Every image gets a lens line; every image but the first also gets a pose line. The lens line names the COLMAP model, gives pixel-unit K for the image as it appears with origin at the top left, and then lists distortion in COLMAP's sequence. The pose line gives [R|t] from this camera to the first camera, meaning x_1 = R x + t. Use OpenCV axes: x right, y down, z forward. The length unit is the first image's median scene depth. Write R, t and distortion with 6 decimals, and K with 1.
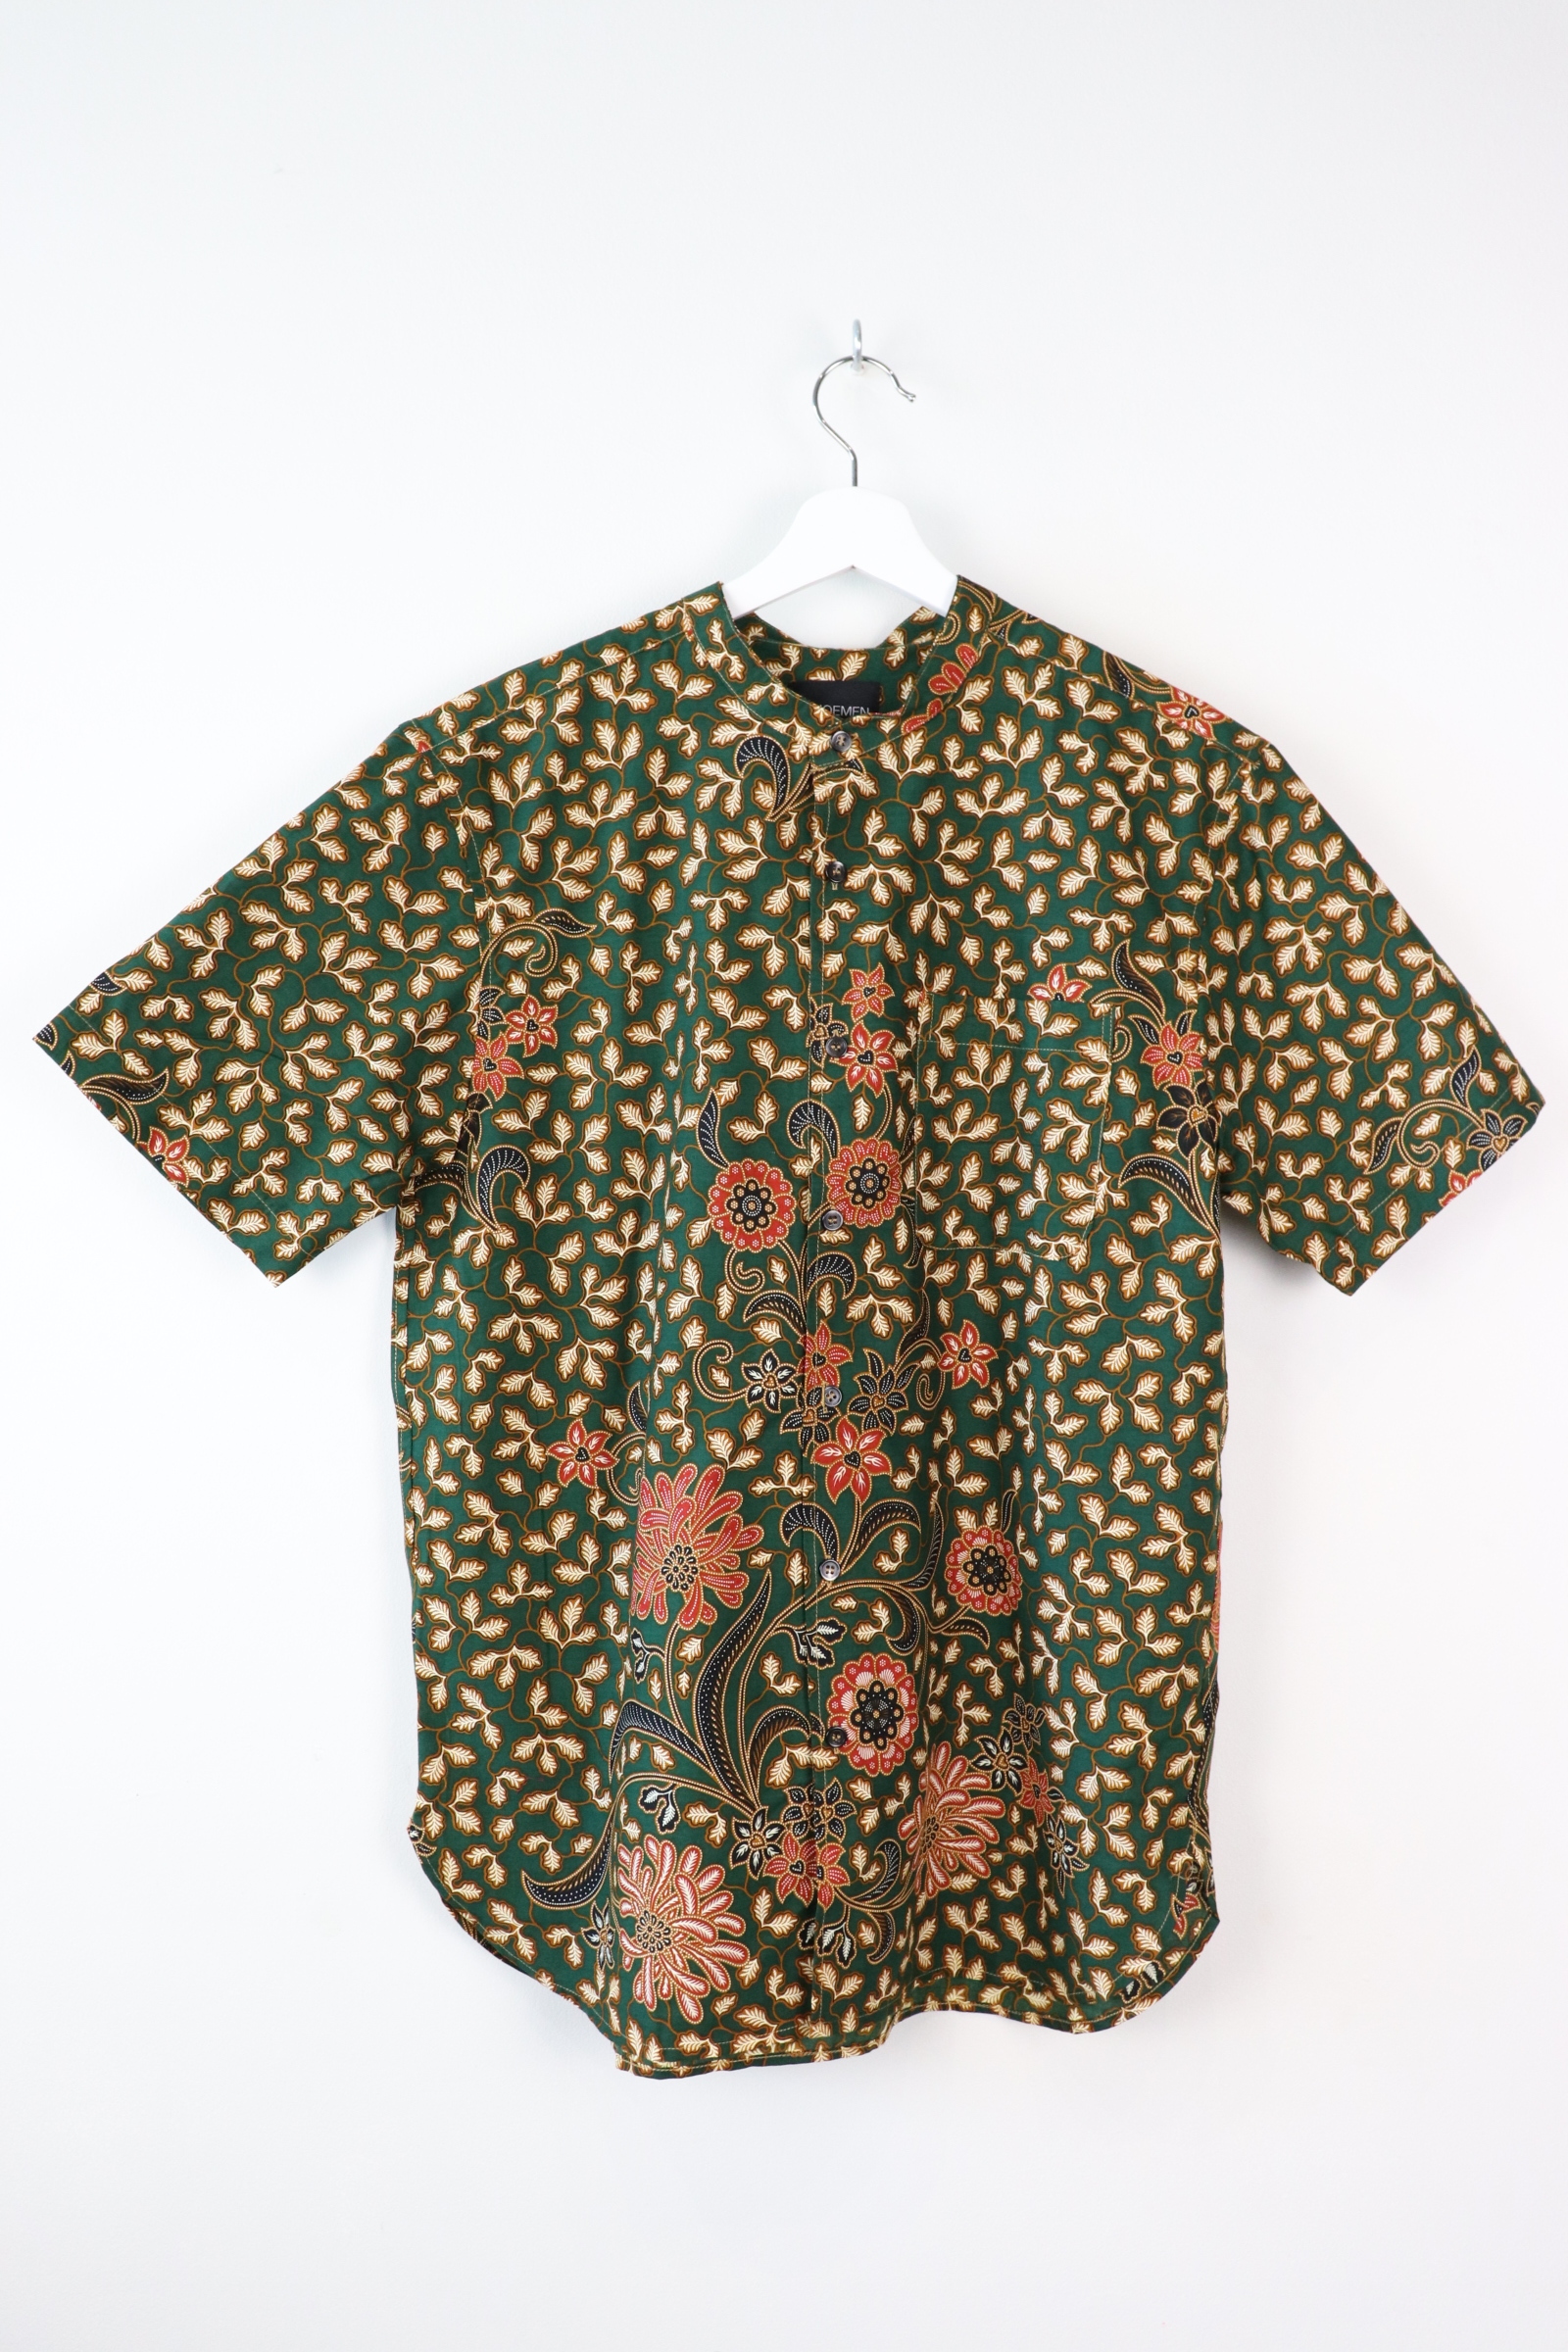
lens RADIAL K [[1907.2, 0, 792.1], [0, 1907.2, 1164.0], [0, 0, 1]] dist [-0.180911, 0.149753]
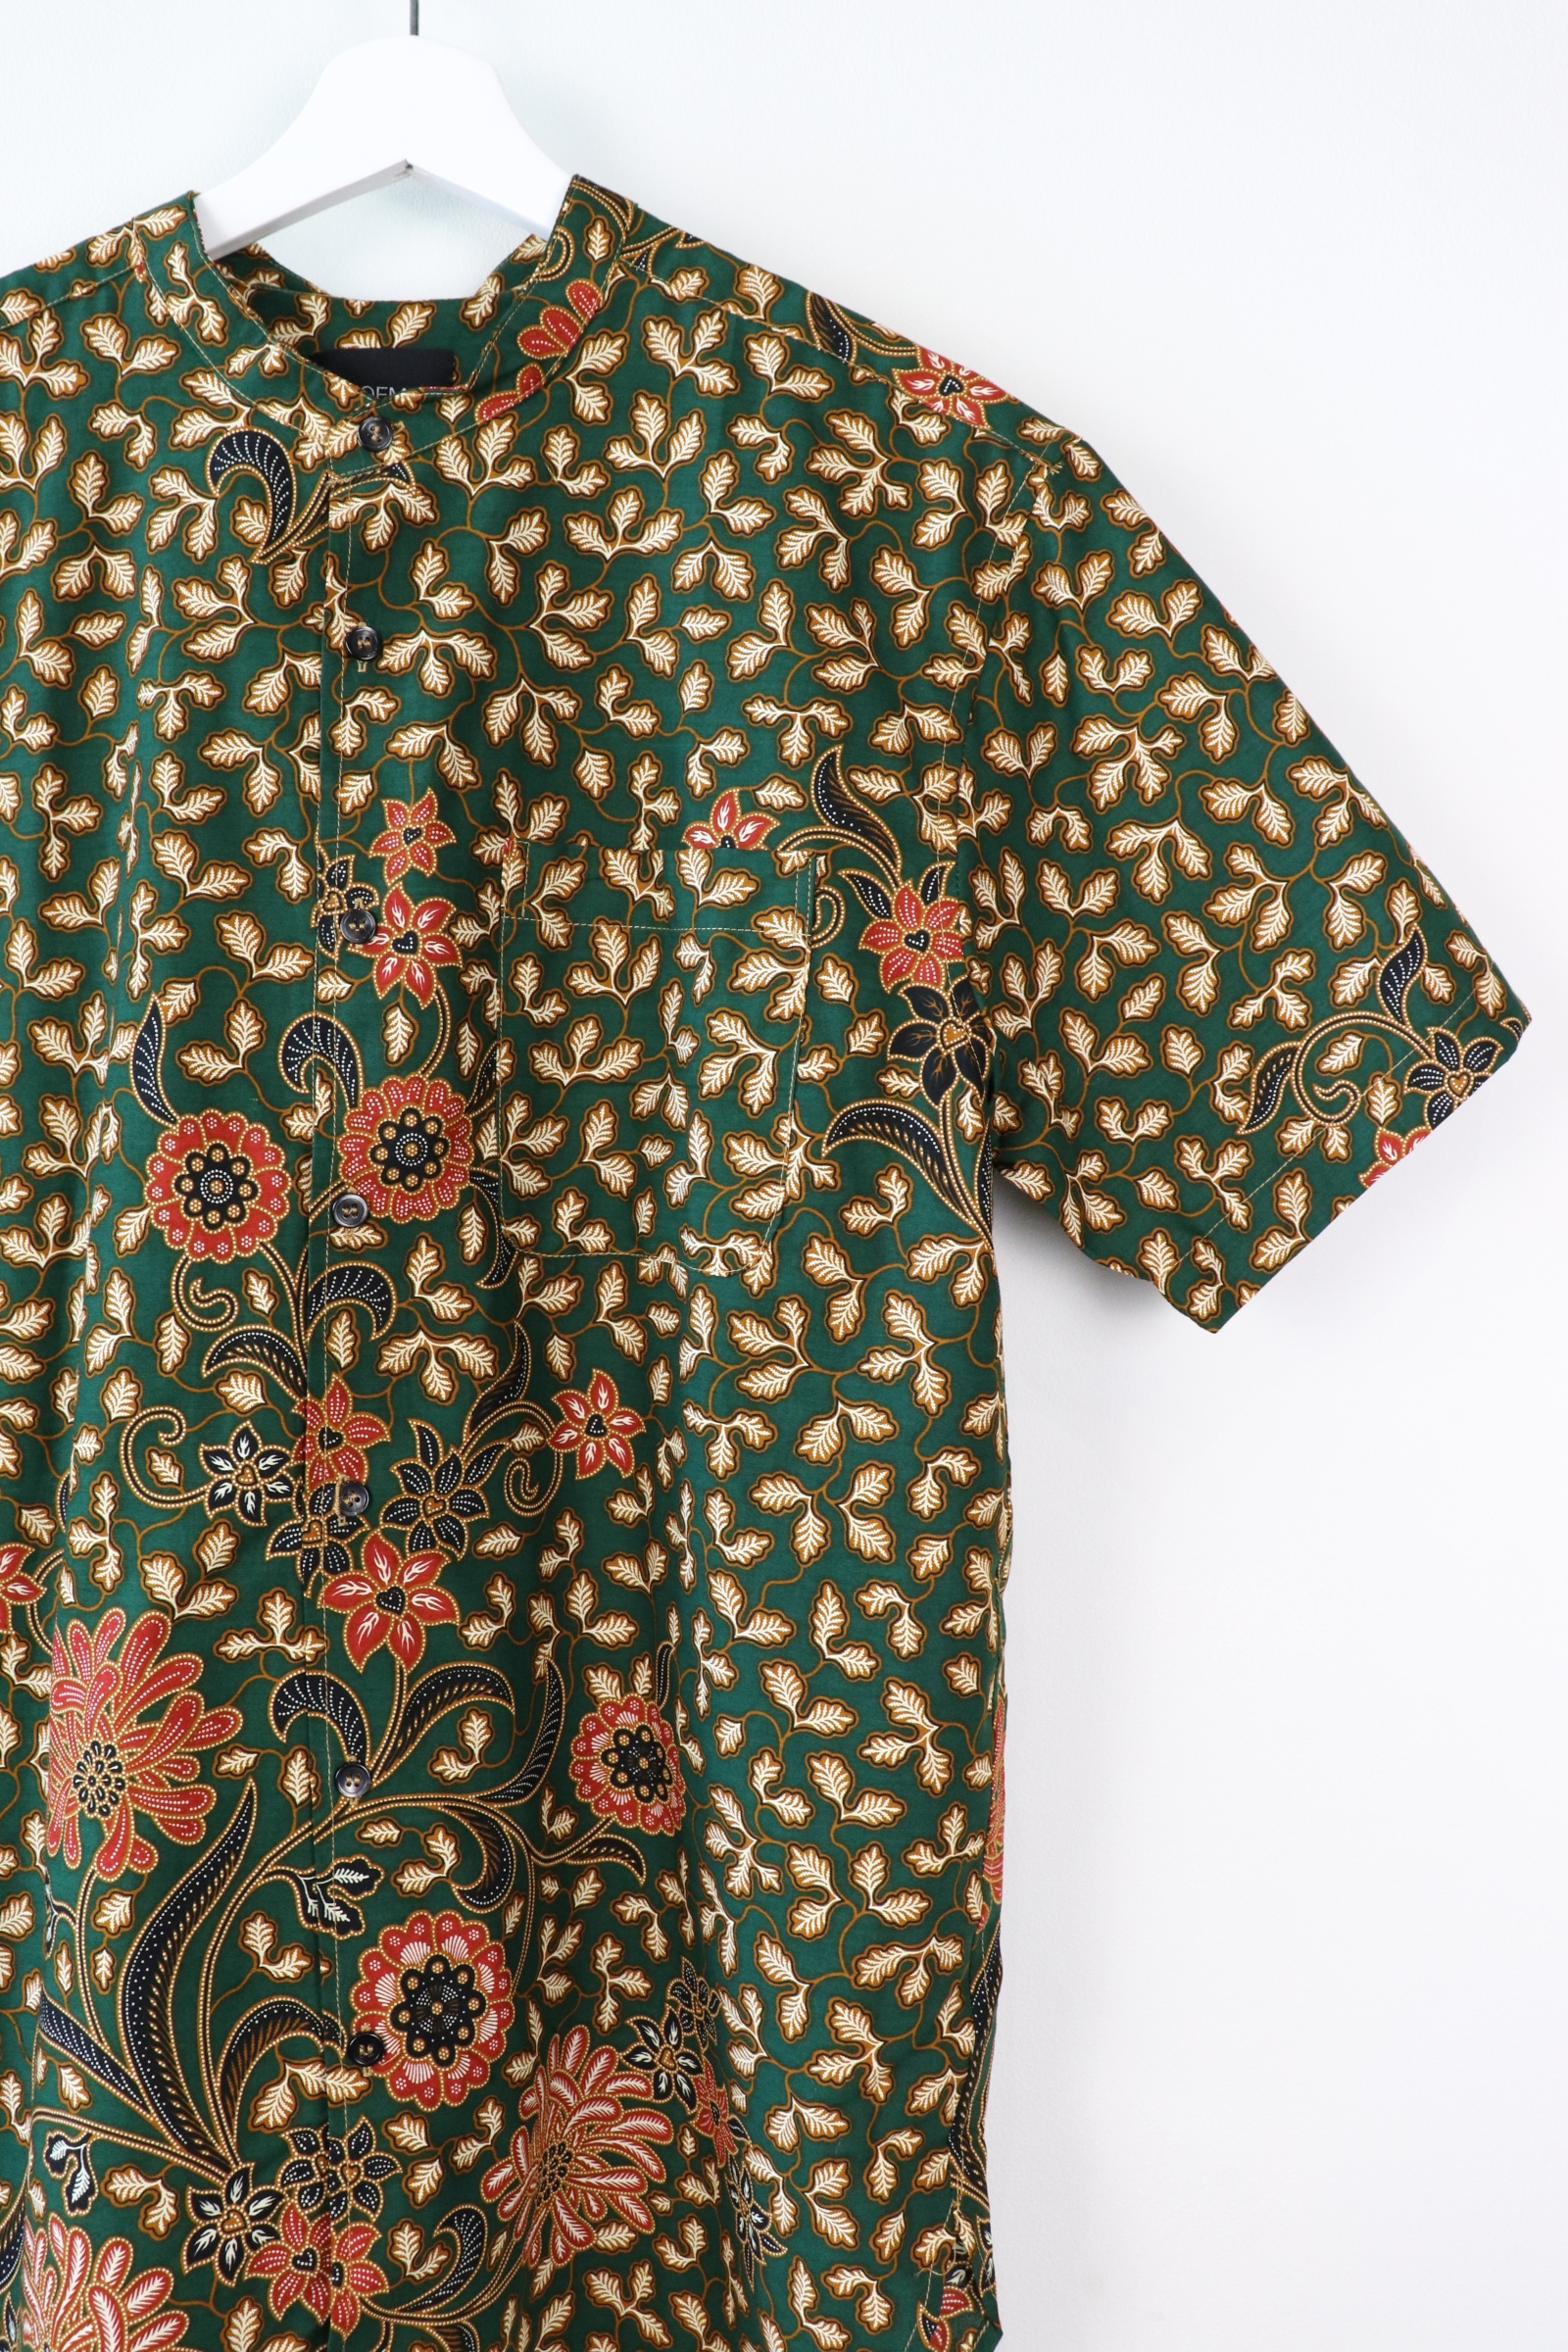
lens RADIAL K [[1907.2, 0, 792.1], [0, 1907.2, 1164.0], [0, 0, 1]] dist [-0.180911, 0.149753]
pose [[0.999826, -0.002183, 0.018499, 0.149773], [0.002038, 0.999967, 0.007864, 0.010202], [-0.018516, -0.007825, 0.999798, 0.391086]]
